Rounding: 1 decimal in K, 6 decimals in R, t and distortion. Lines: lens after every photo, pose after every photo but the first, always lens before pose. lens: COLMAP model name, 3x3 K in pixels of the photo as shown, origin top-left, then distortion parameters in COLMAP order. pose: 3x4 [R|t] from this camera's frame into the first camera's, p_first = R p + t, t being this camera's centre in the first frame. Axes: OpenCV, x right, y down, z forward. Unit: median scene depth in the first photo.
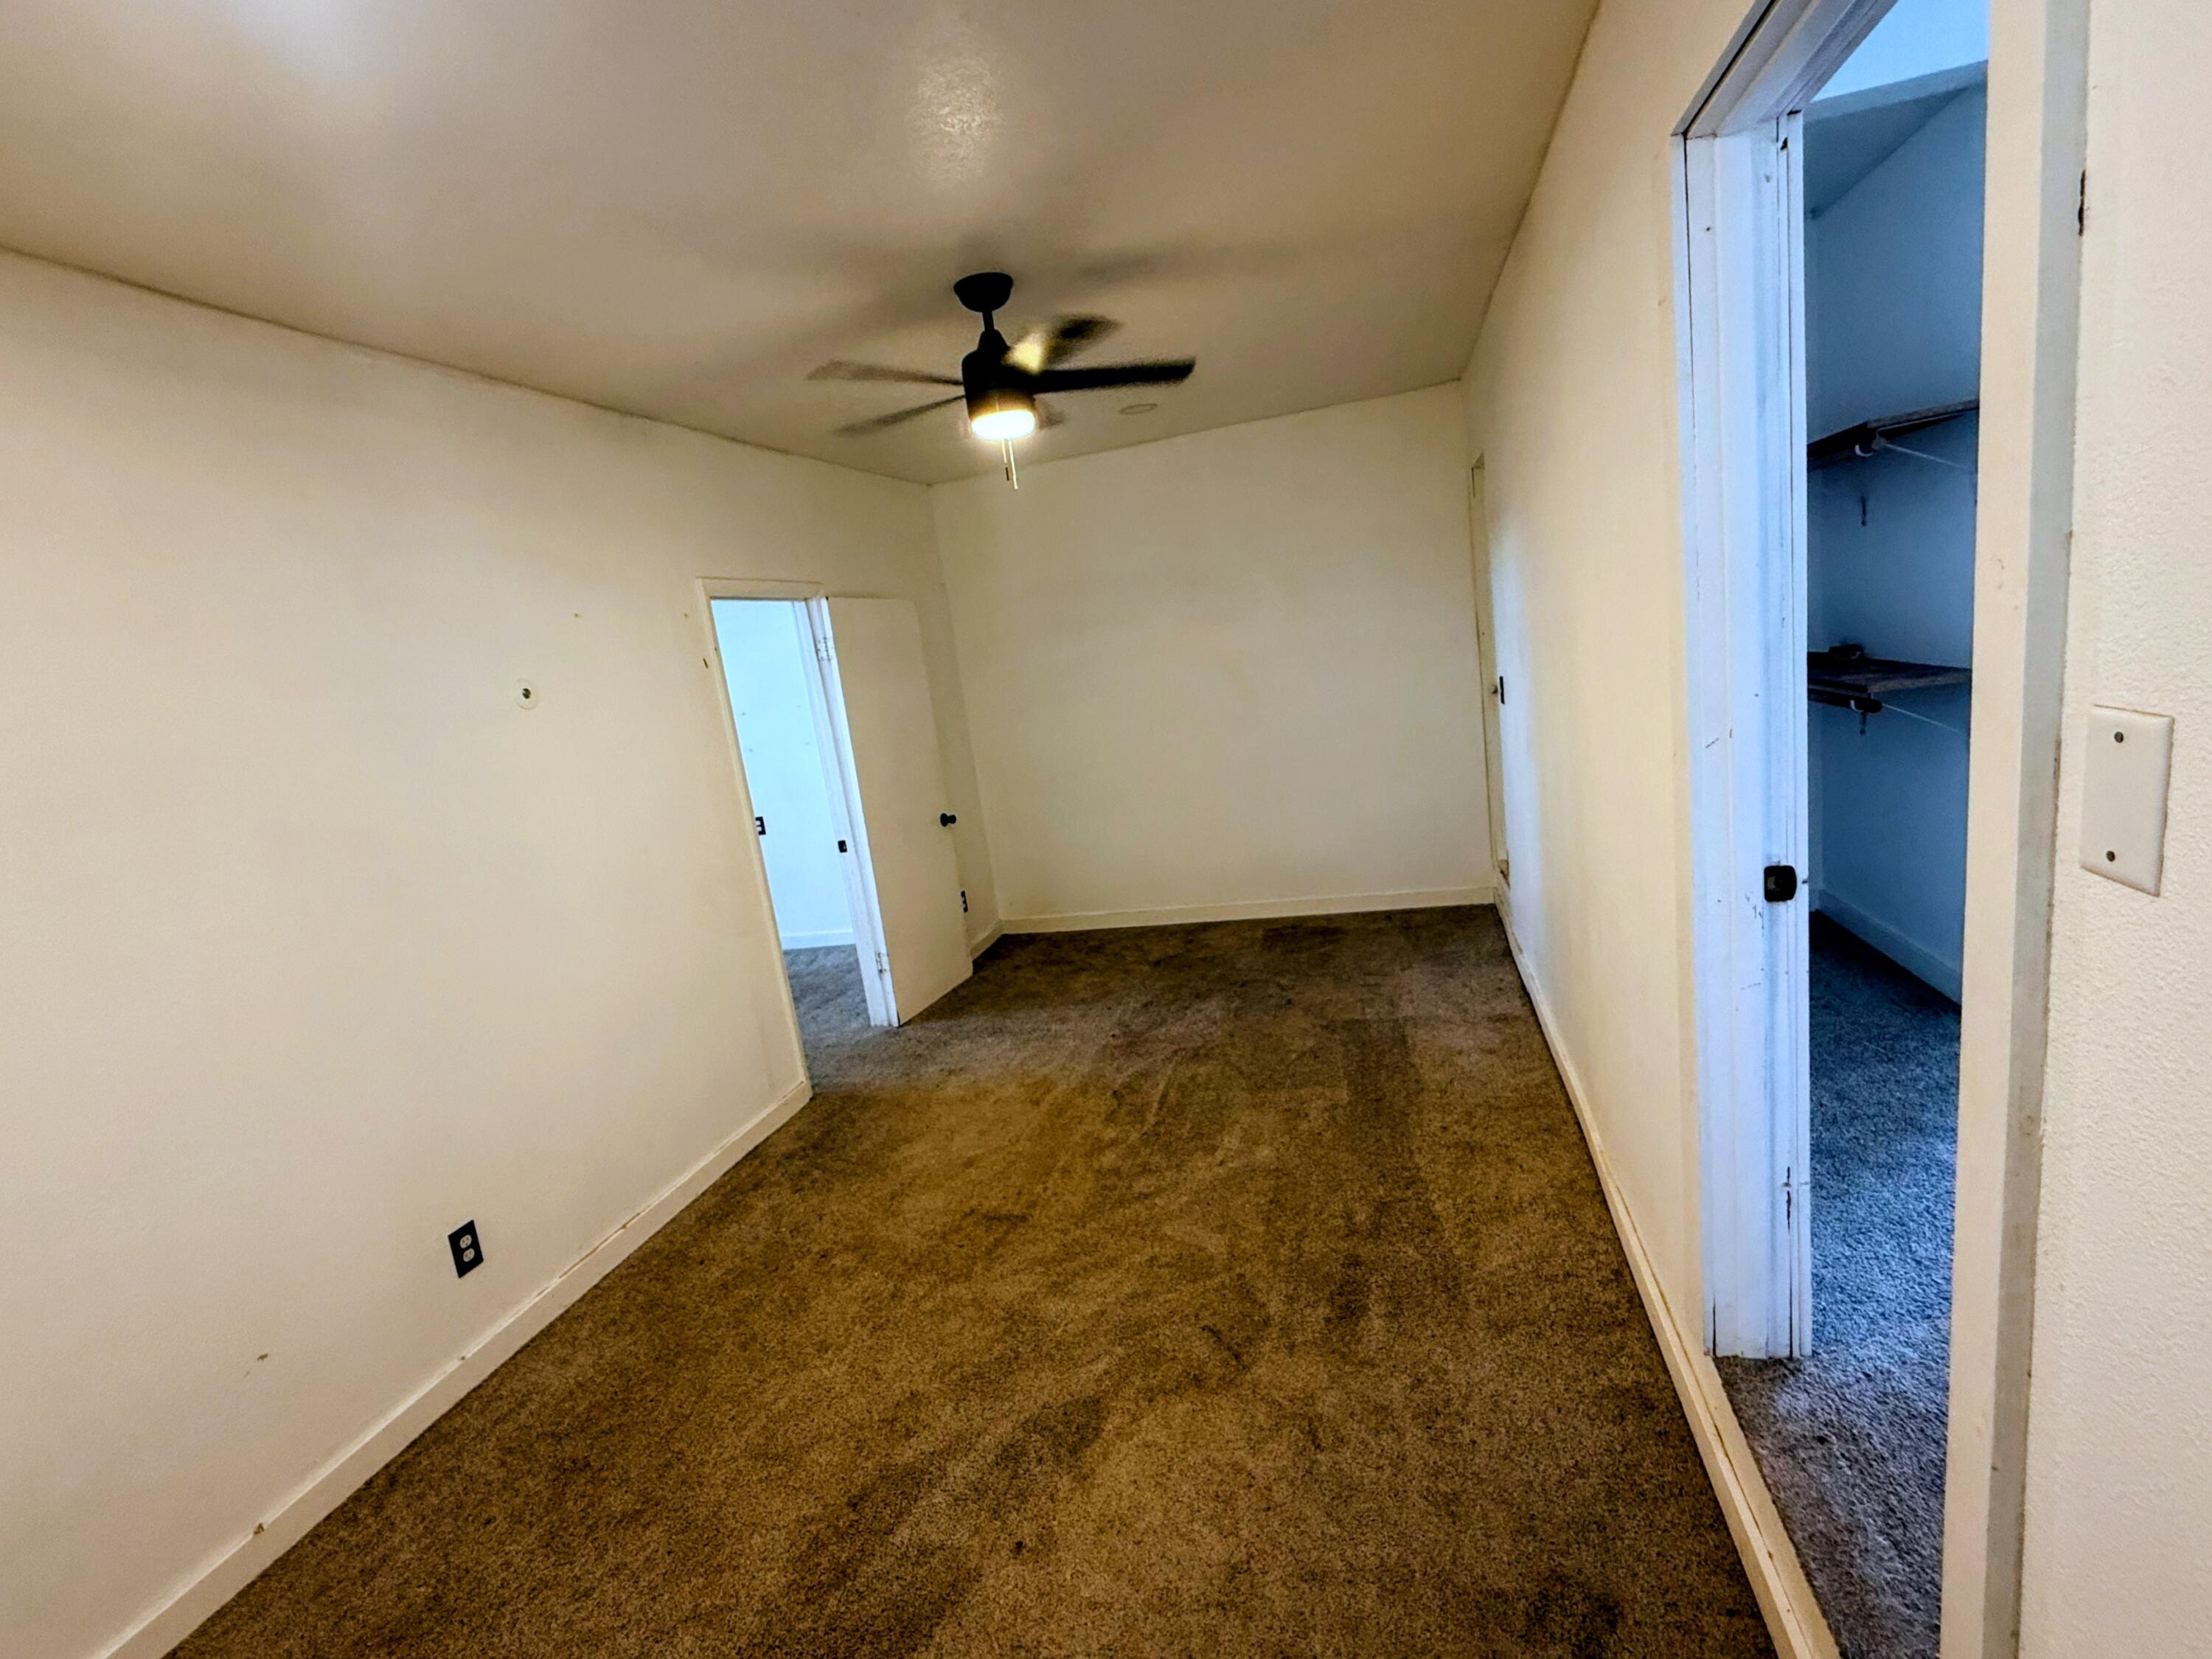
lens RADIAL K [[979.8, 0, 1109.6], [0, 979.8, 832.3], [0, 0, 1]] dist [-0.000095, 0.000130]
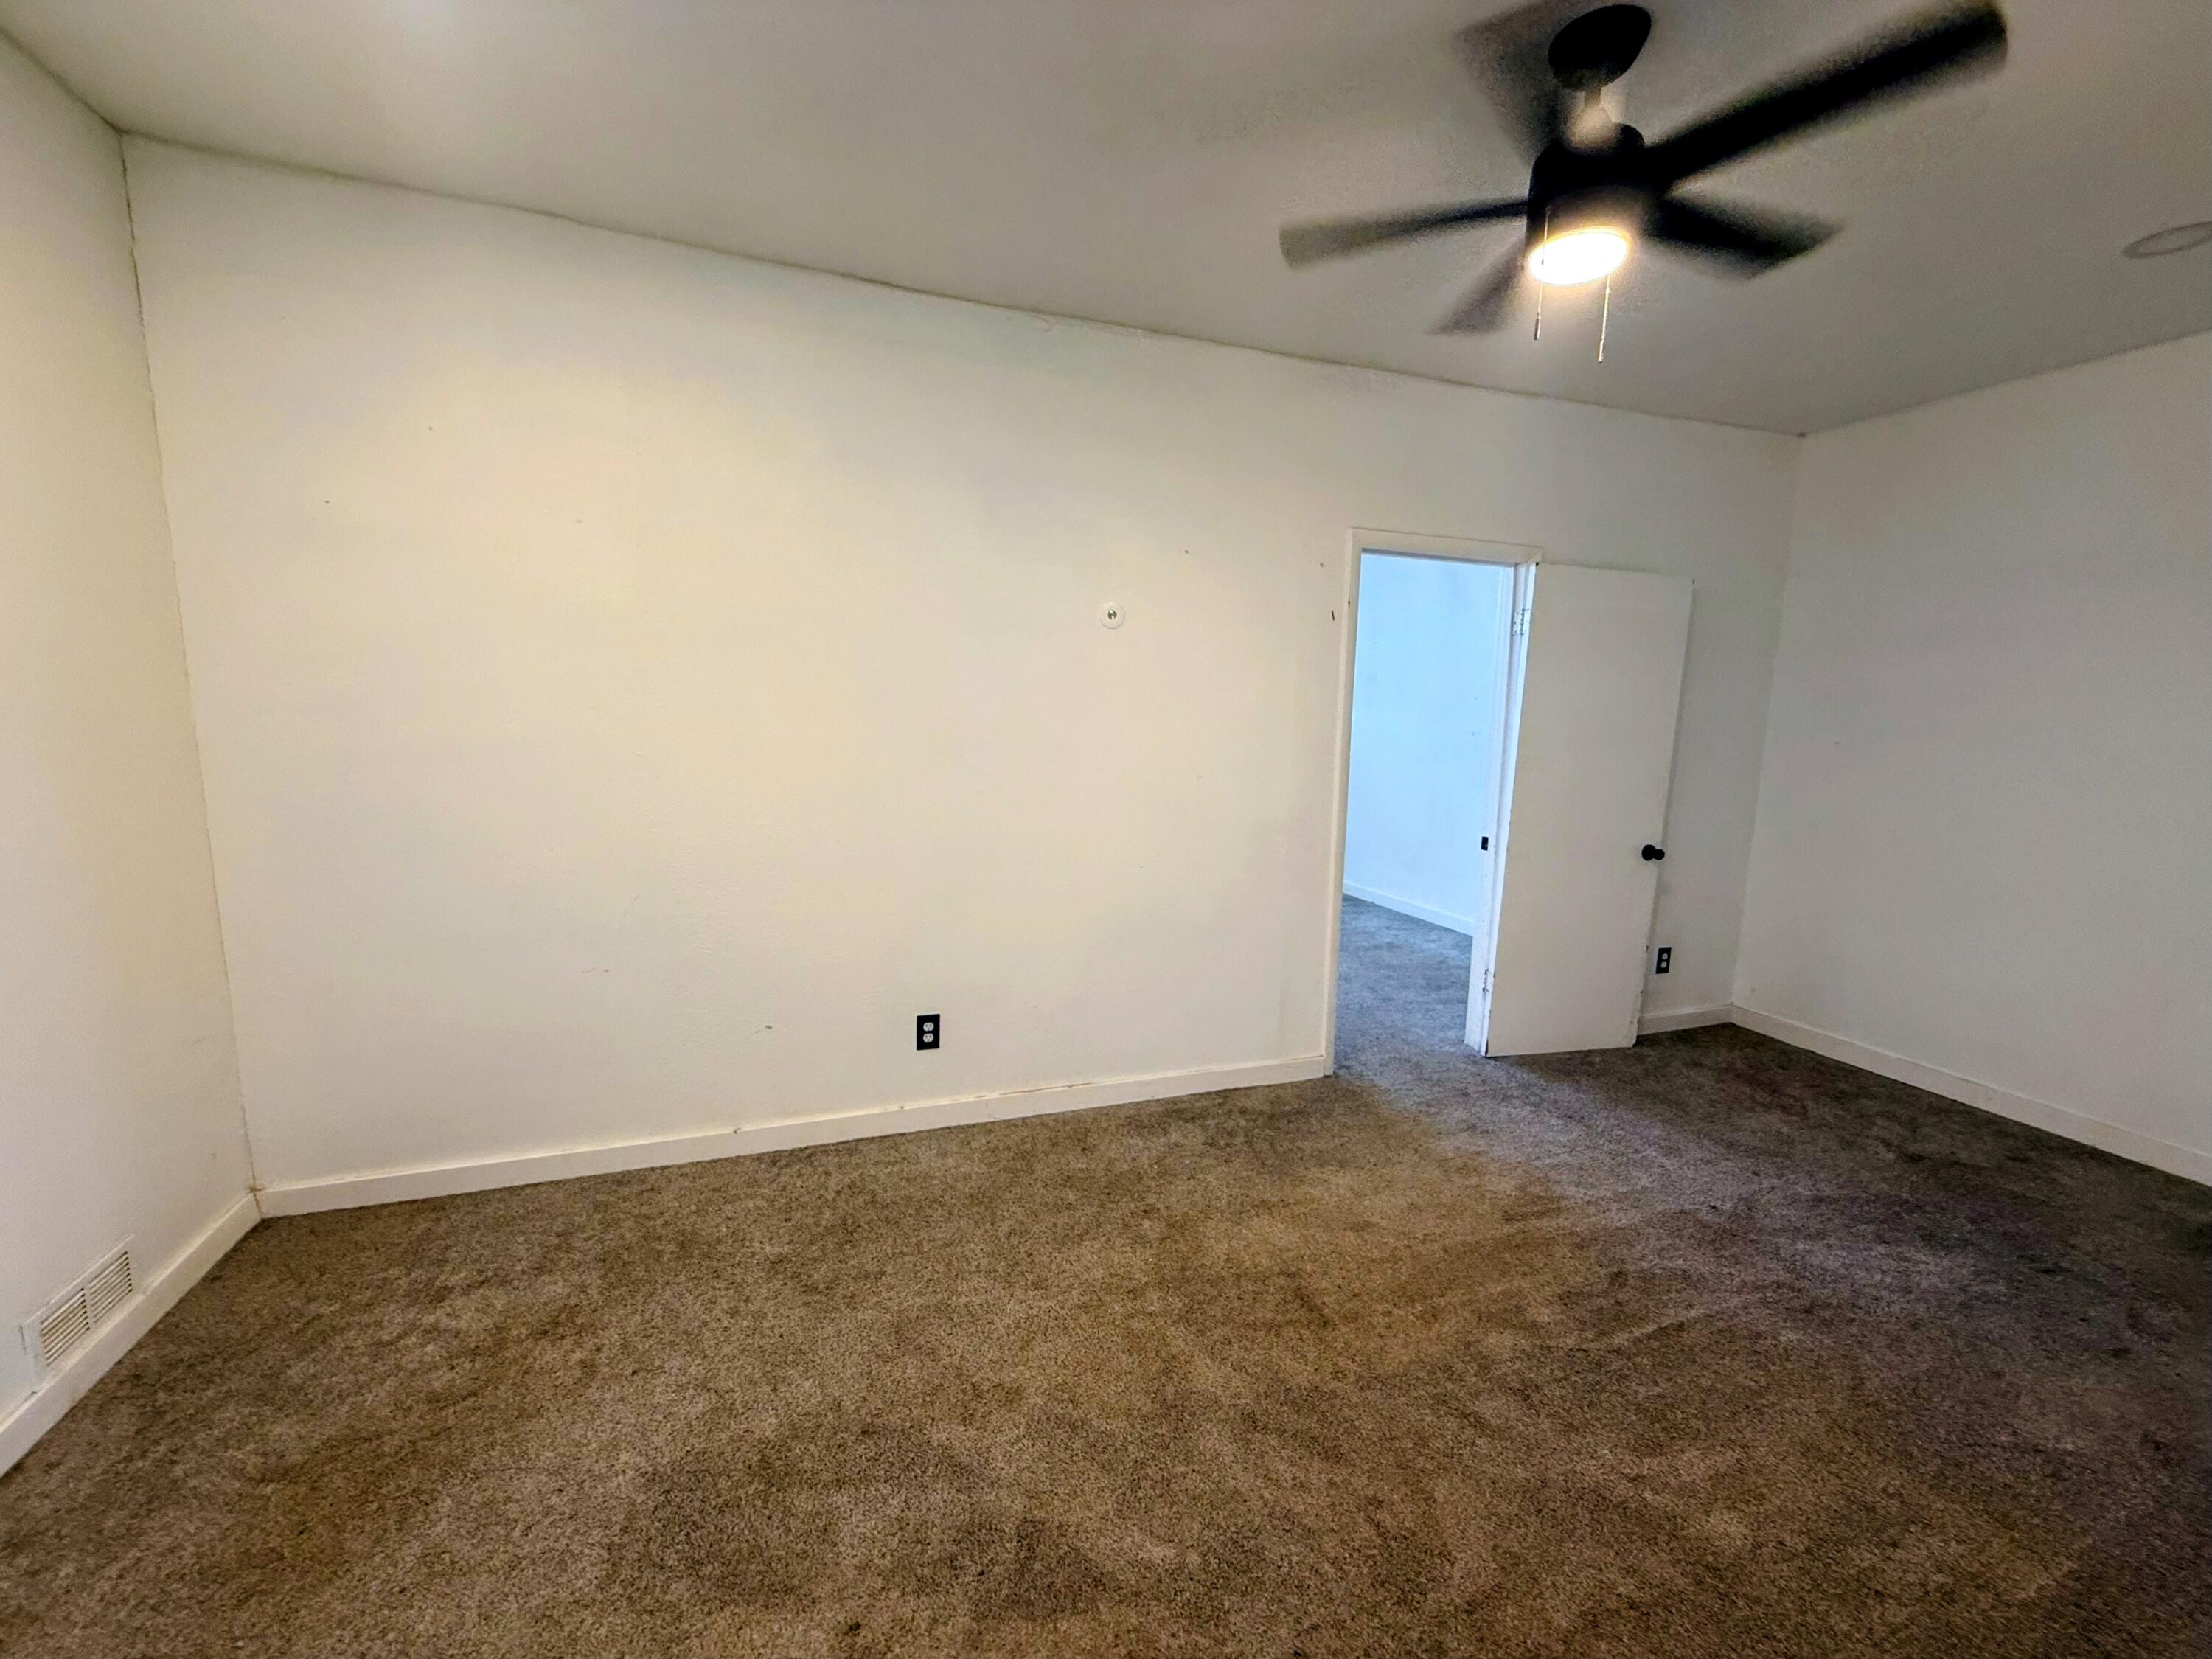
lens RADIAL K [[872.8, 0, 1099.0], [0, 872.8, 830.2], [0, 0, 1]] dist [0.001255, 0.000182]
pose [[0.565103, 0.262415, -0.782175, 0.188560], [-0.246056, 0.958527, 0.143811, -0.031381], [0.787474, 0.111191, 0.606235, 0.286684]]
